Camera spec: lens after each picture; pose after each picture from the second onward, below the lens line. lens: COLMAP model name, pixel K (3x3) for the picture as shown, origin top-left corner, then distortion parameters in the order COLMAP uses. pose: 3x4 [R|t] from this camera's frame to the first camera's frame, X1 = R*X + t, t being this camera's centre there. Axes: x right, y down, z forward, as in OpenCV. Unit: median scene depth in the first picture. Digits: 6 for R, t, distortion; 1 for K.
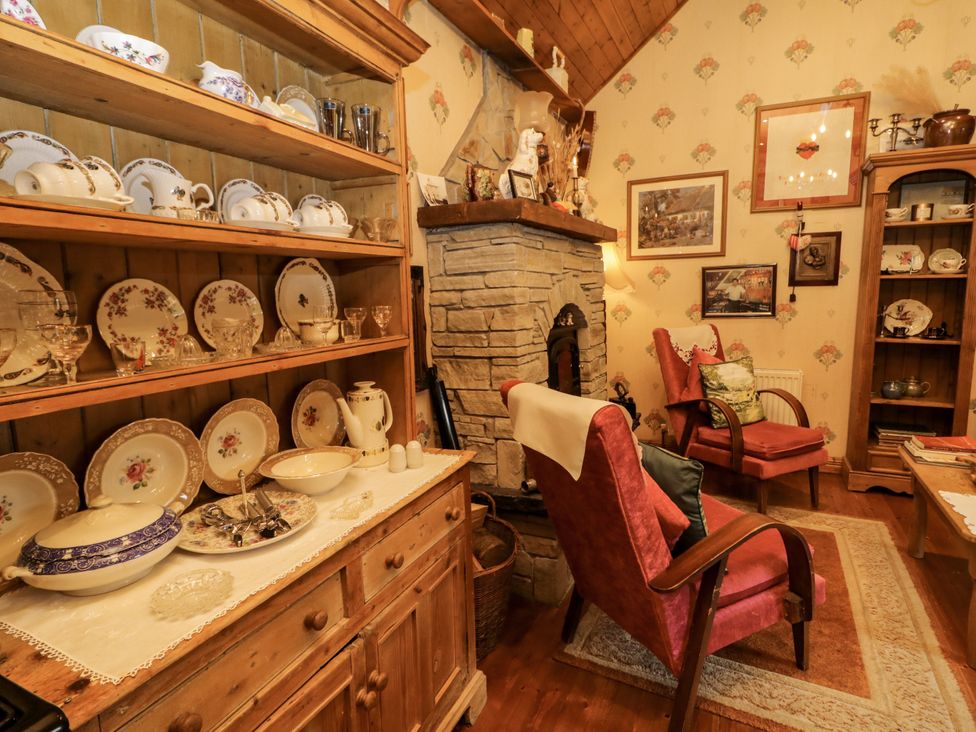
lens RADIAL K [[524.0, 0, 495.0], [0, 524.0, 359.7], [0, 0, 1]] dist [0.001158, -0.002372]
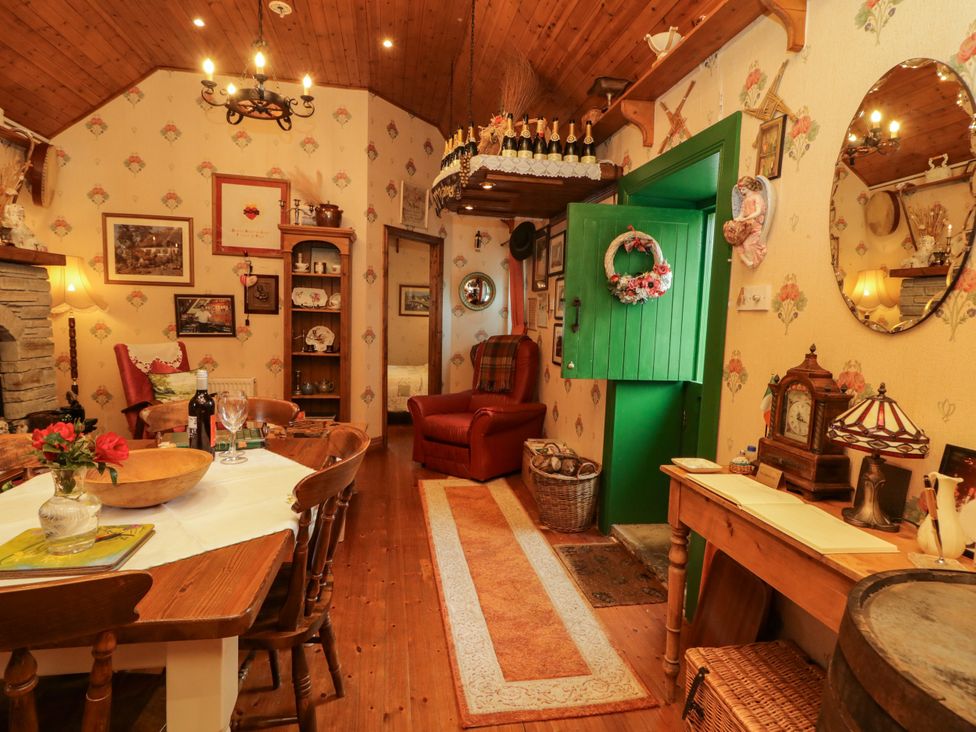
lens RADIAL K [[524.0, 0, 494.5], [0, 524.0, 359.9], [0, 0, 1]] dist [0.001158, -0.002372]
pose [[0.798453, -0.004252, 0.602042, 0.296237], [0.034882, 0.998622, -0.039209, 0.052546], [-0.601046, 0.052307, 0.797501, -0.443250]]
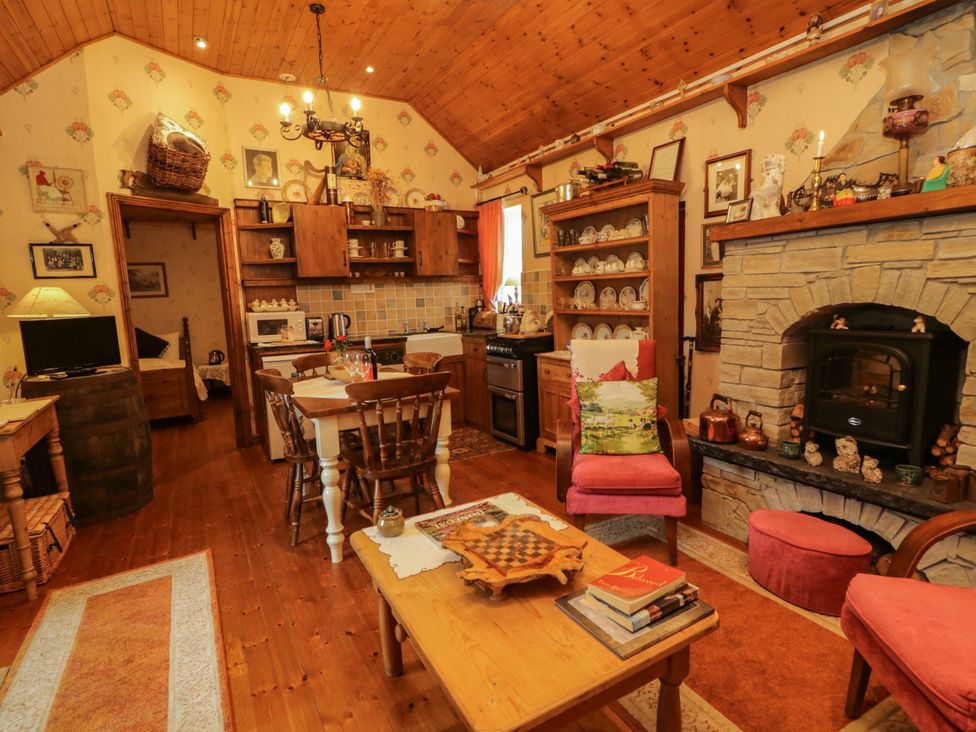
lens RADIAL K [[524.0, 0, 493.3], [0, 524.0, 359.8], [0, 0, 1]] dist [0.001158, -0.002372]
pose [[-0.558745, 0.143870, -0.816765, 0.987171], [-0.065277, 0.974154, 0.216248, -0.135062], [0.826767, 0.174143, -0.534912, 0.808671]]
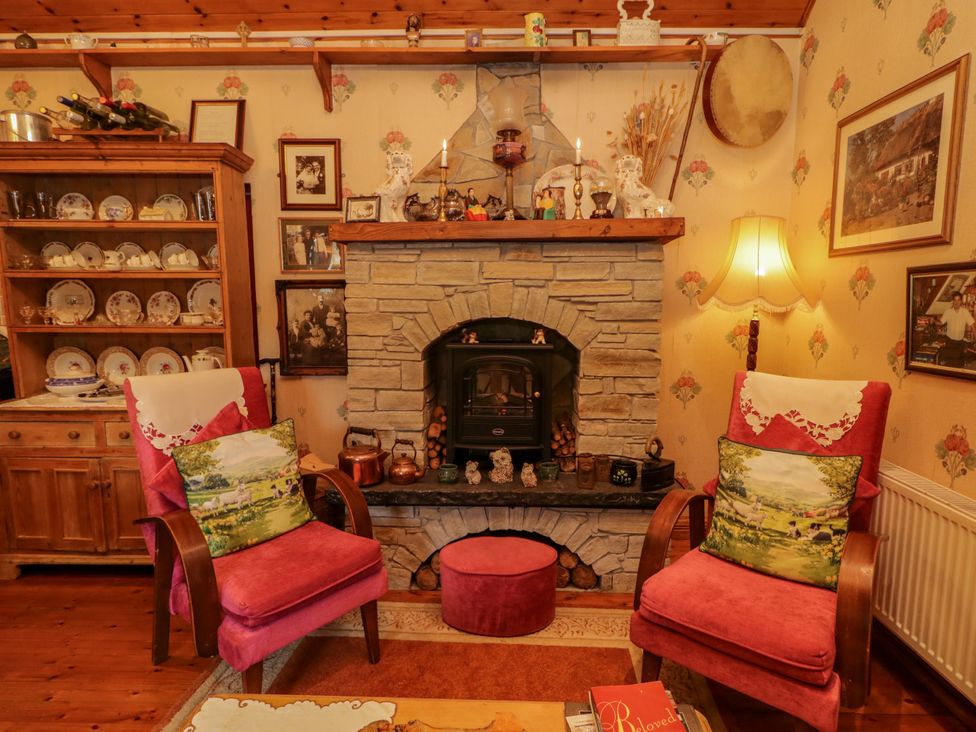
lens RADIAL K [[547.7, 0, 501.6], [0, 547.7, 361.0], [0, 0, 1]] dist [0.000733, -0.002399]
pose [[0.415434, 0.133683, -0.899746, 0.818335], [-0.132958, 0.987442, 0.085323, -0.094807], [0.899854, 0.084182, 0.427991, 0.505691]]
